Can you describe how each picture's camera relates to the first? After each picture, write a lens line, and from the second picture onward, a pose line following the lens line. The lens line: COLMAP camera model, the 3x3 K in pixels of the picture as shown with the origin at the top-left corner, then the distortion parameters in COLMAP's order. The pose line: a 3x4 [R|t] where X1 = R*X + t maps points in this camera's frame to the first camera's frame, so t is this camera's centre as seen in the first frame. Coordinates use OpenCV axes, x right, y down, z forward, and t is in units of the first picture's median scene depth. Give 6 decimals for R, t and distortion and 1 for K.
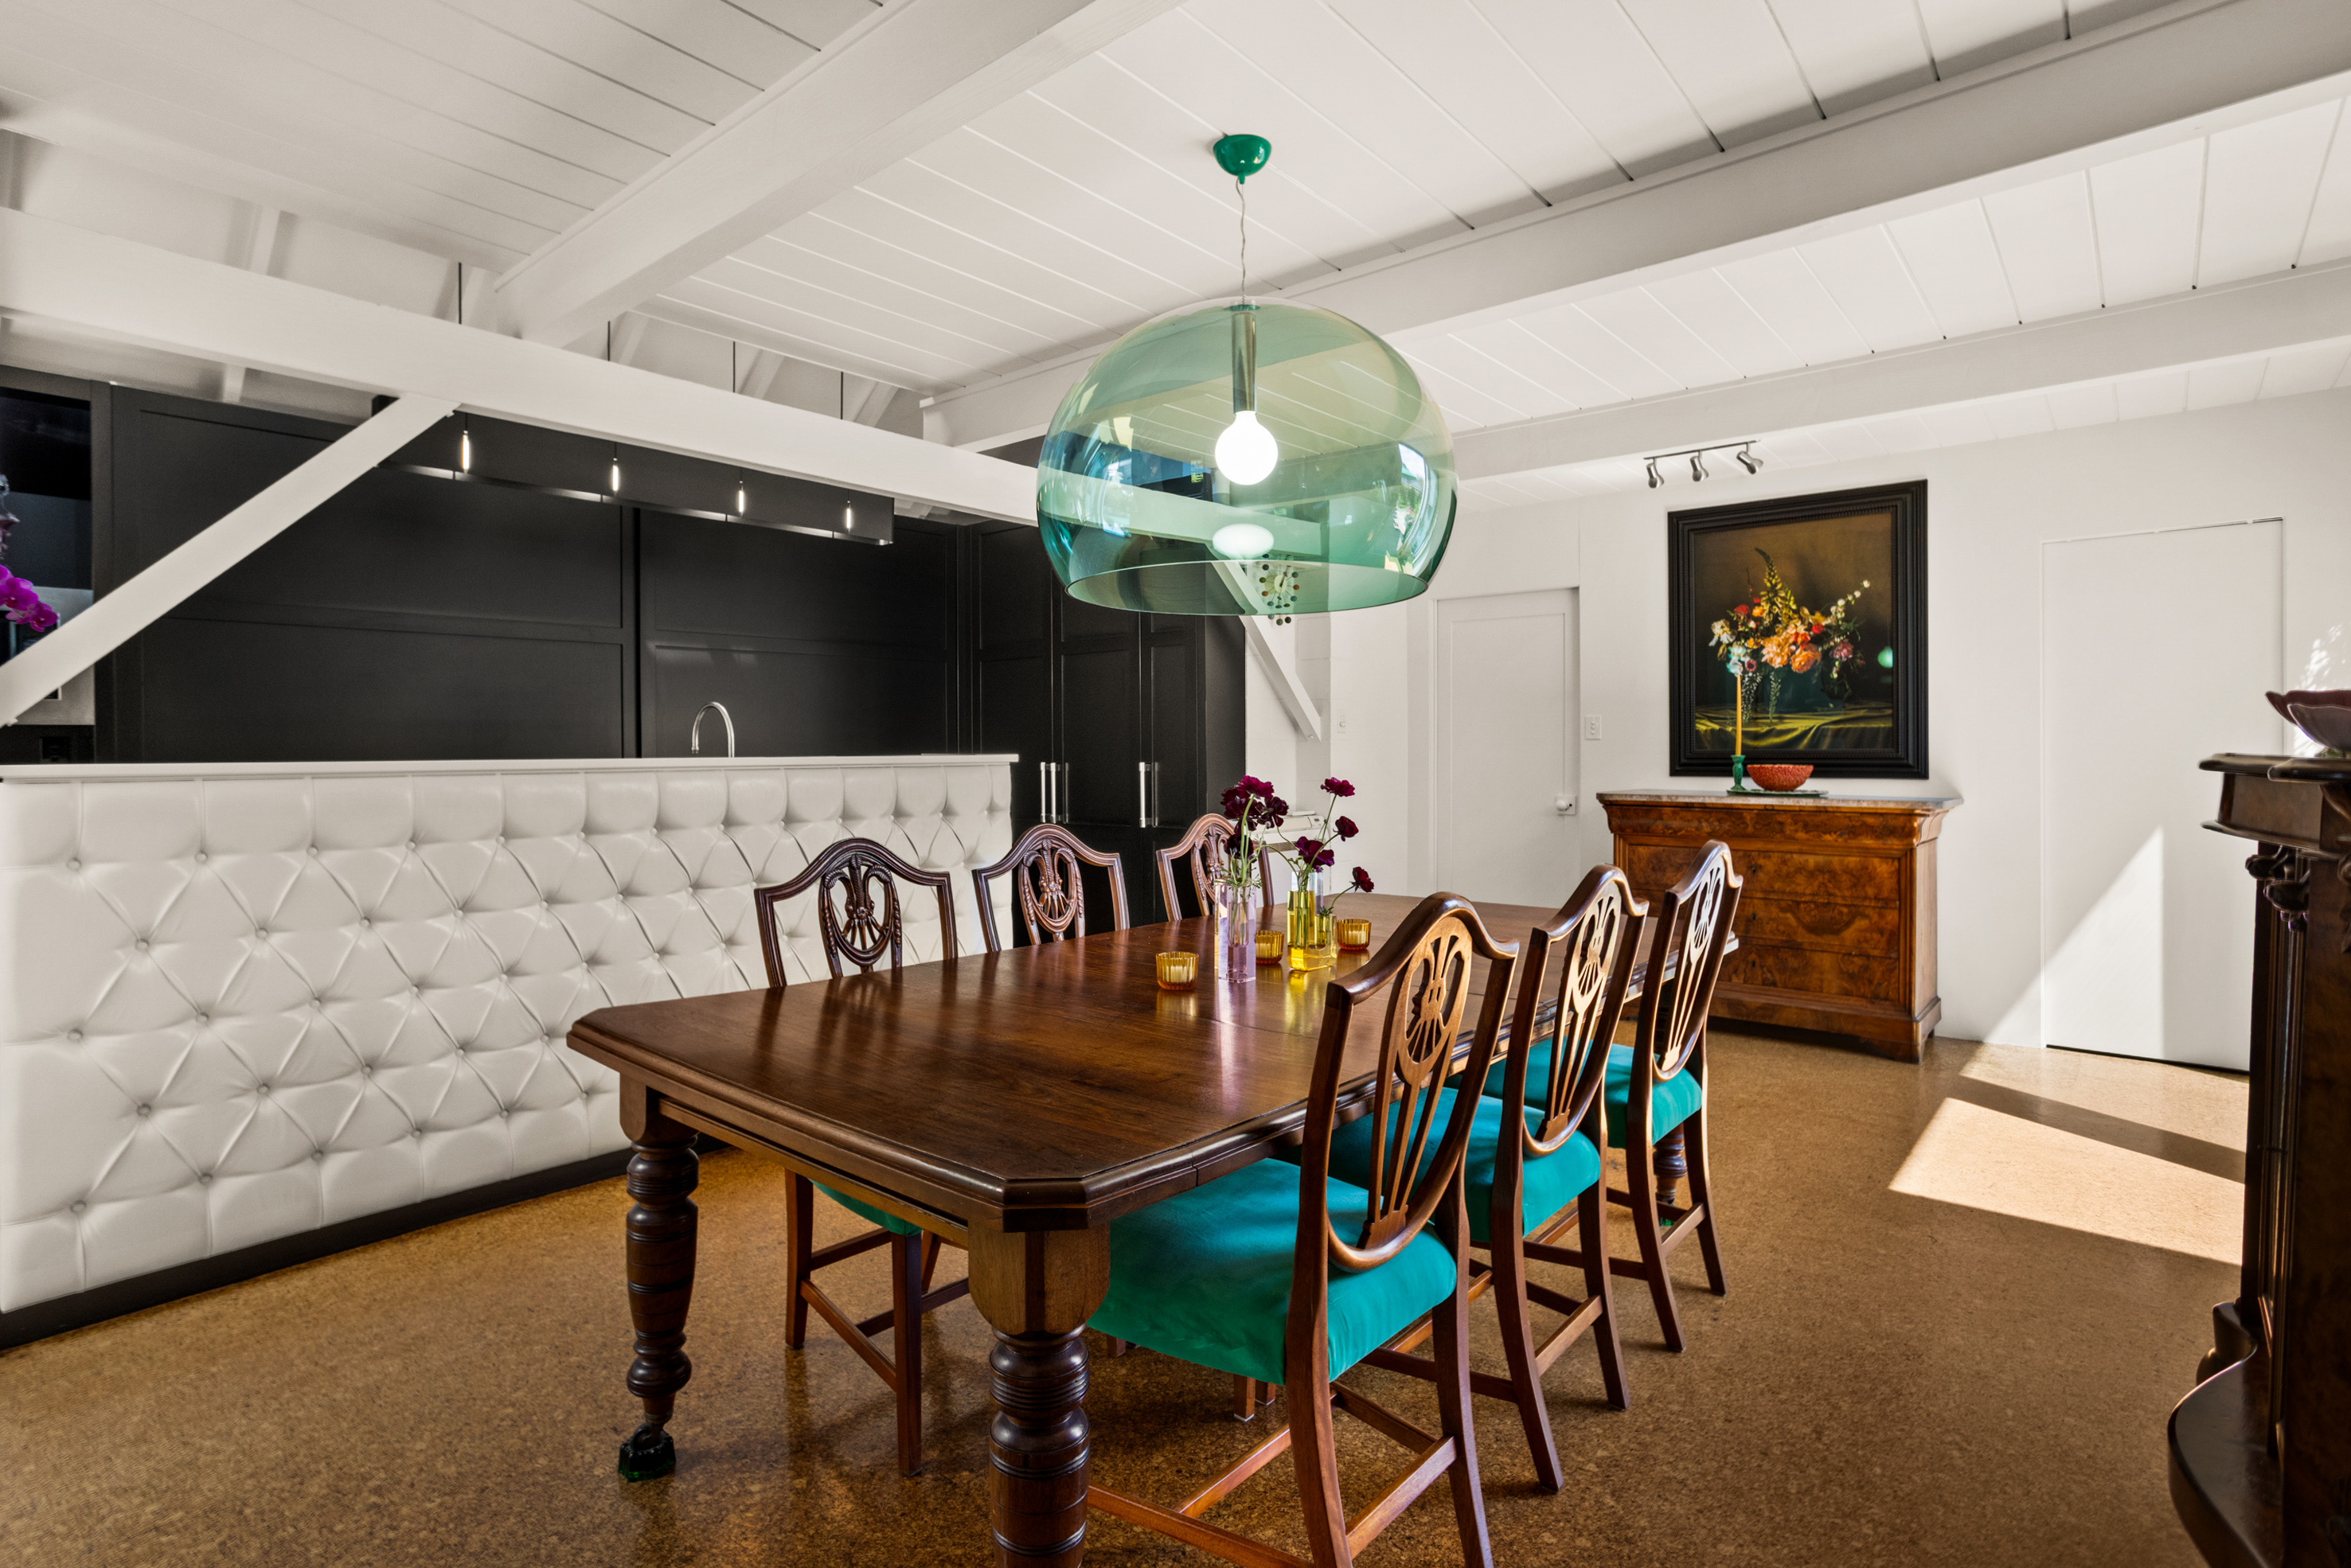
lens RADIAL K [[1158.7, 0, 1185.6], [0, 1158.7, 758.2], [0, 0, 1]] dist [-0.017385, 0.009507]
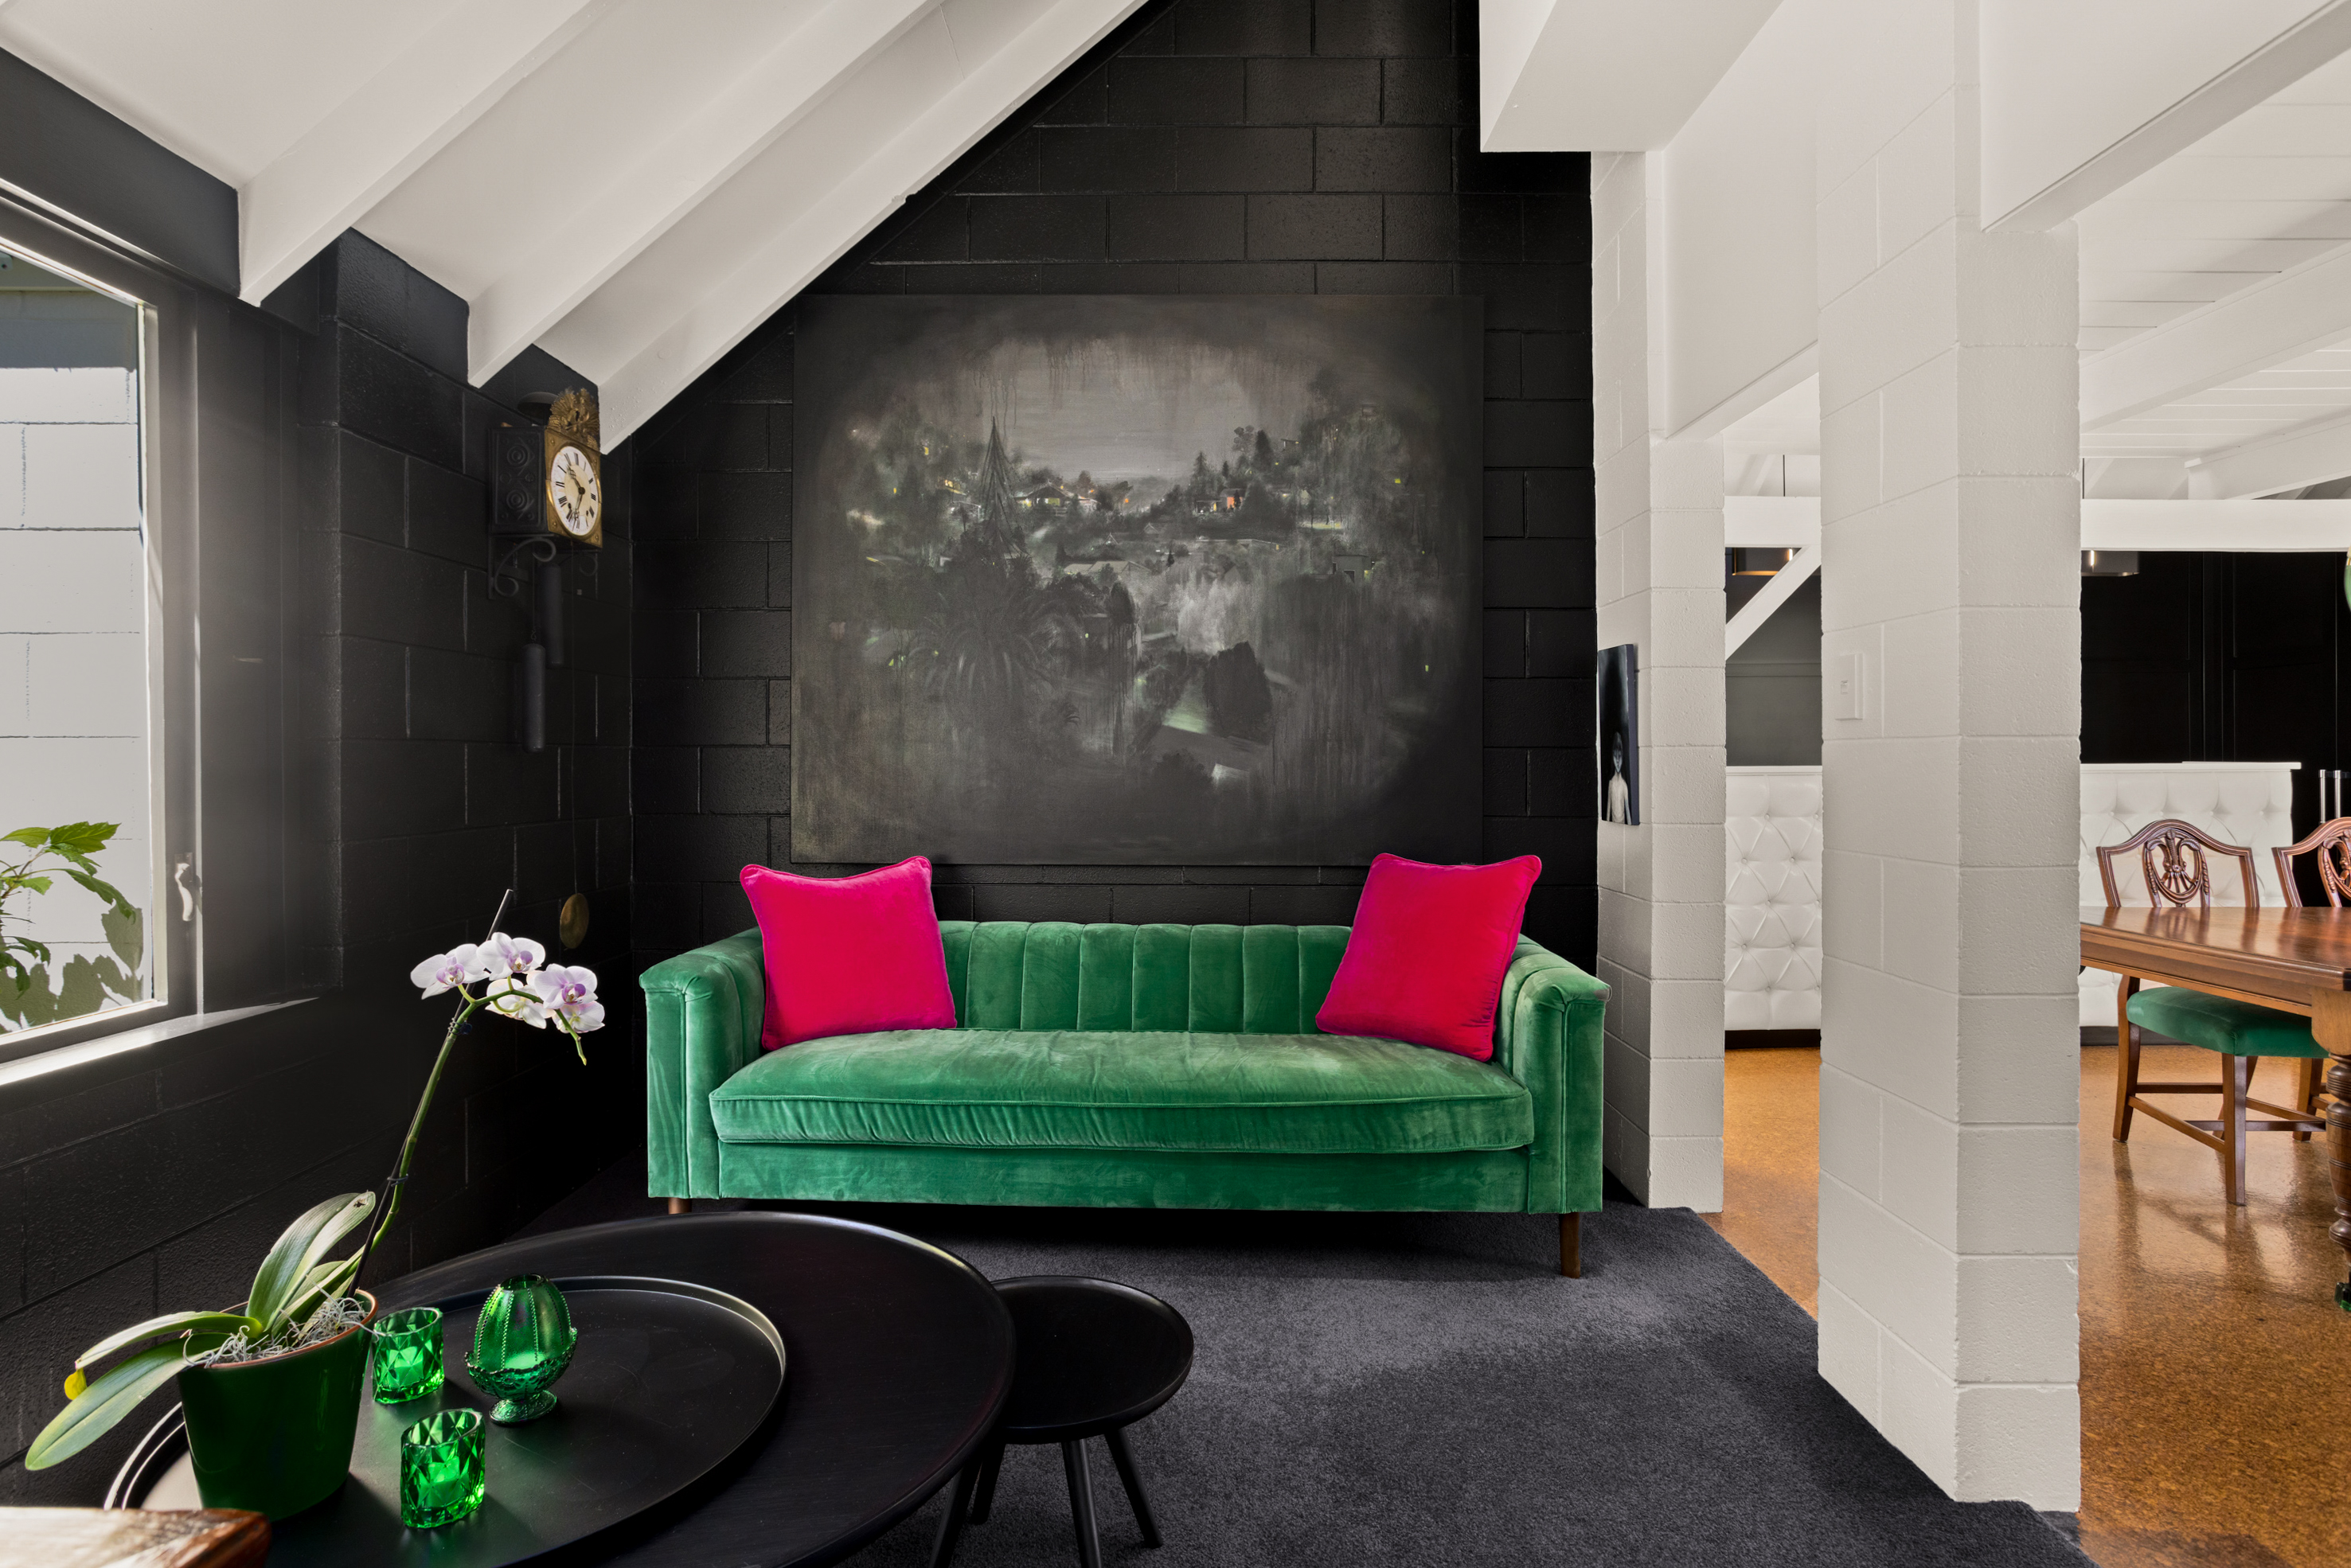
lens RADIAL K [[1158.7, 0, 1178.7], [0, 1158.7, 767.4], [0, 0, 1]] dist [-0.017385, 0.009507]
pose [[0.629737, 0.001274, -0.776807, 0.063442], [0.000046, 0.999999, 0.001677, -0.000522], [0.776808, -0.001092, 0.629736, -0.934061]]
